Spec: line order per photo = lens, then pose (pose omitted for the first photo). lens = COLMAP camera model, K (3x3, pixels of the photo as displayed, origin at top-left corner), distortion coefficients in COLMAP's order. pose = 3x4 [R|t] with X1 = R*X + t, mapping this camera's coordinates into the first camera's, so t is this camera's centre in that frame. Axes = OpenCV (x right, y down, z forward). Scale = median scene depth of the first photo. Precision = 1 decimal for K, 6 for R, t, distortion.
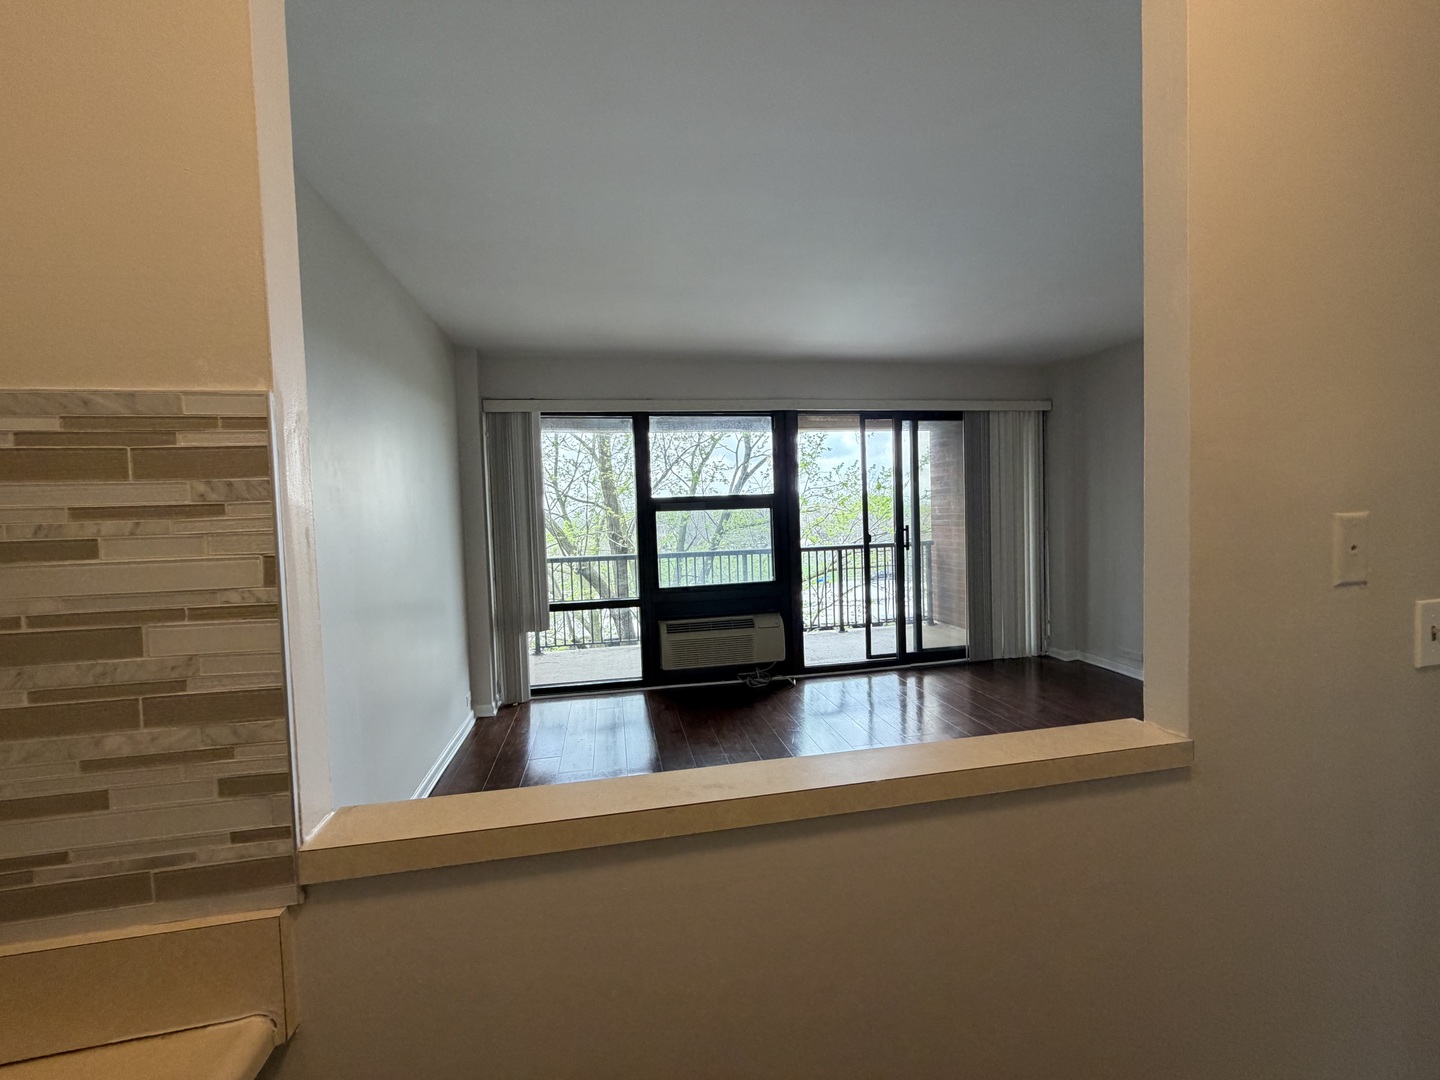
lens RADIAL K [[574.3, 0, 717.0], [0, 574.3, 535.5], [0, 0, 1]] dist [0.000390, 0.000038]
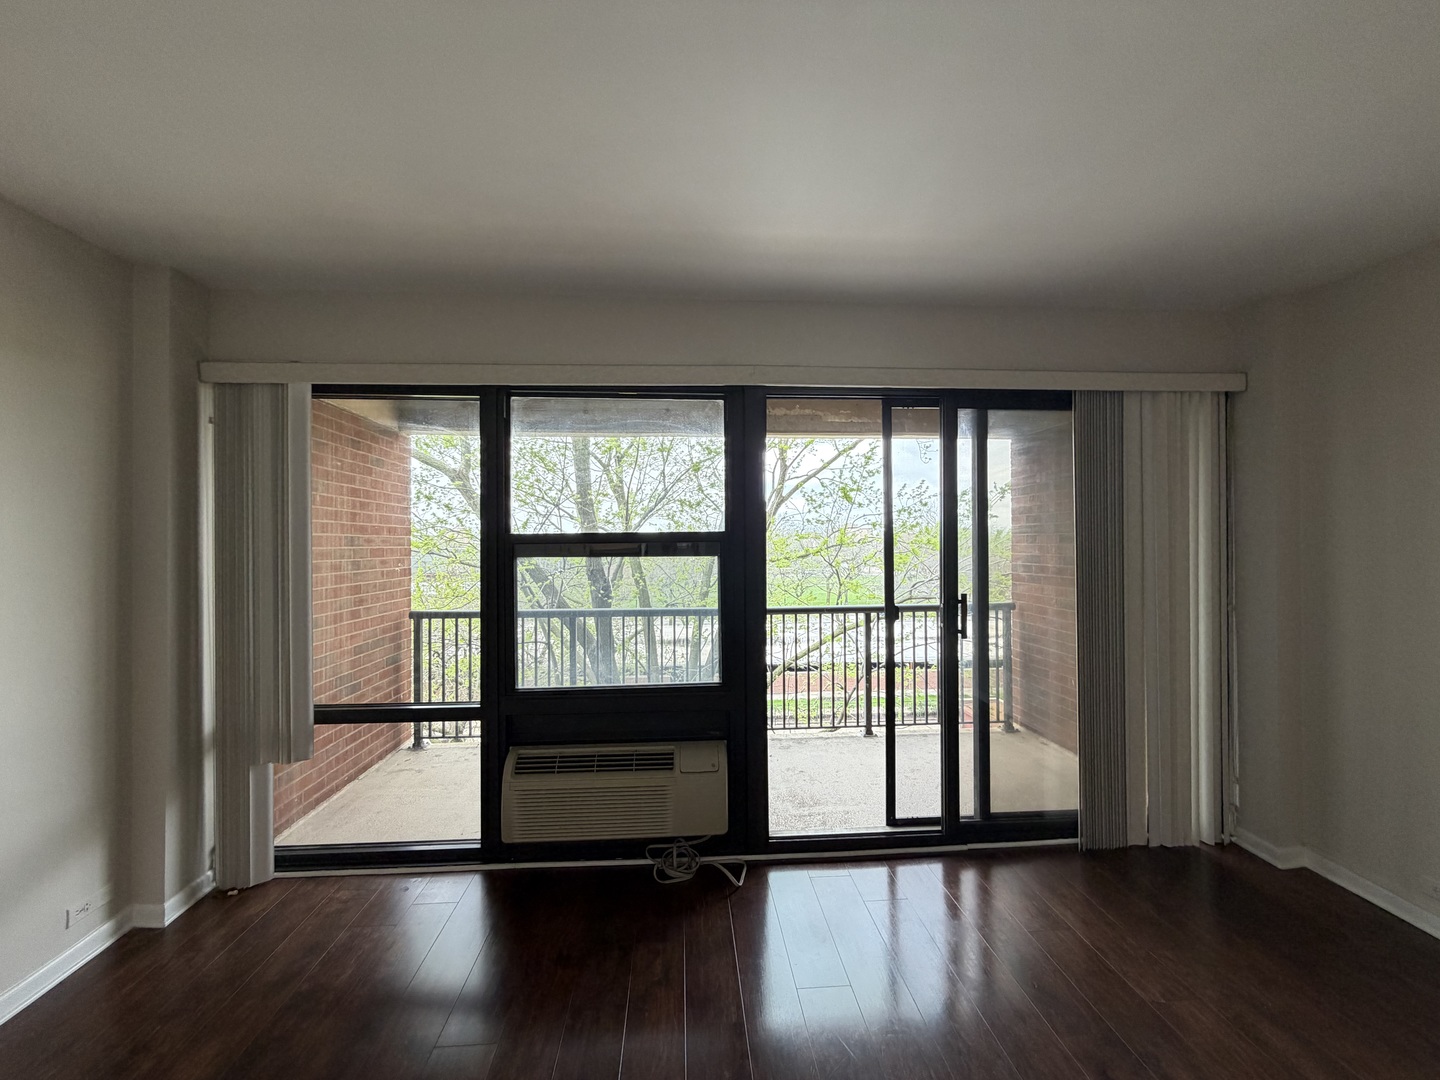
lens RADIAL K [[574.3, 0, 714.5], [0, 574.3, 539.6], [0, 0, 1]] dist [0.000390, 0.000038]
pose [[0.992125, 0.025944, -0.122536, 0.156723], [-0.030696, 0.998842, -0.037050, -0.041518], [0.121433, 0.040519, 0.991772, 0.413272]]
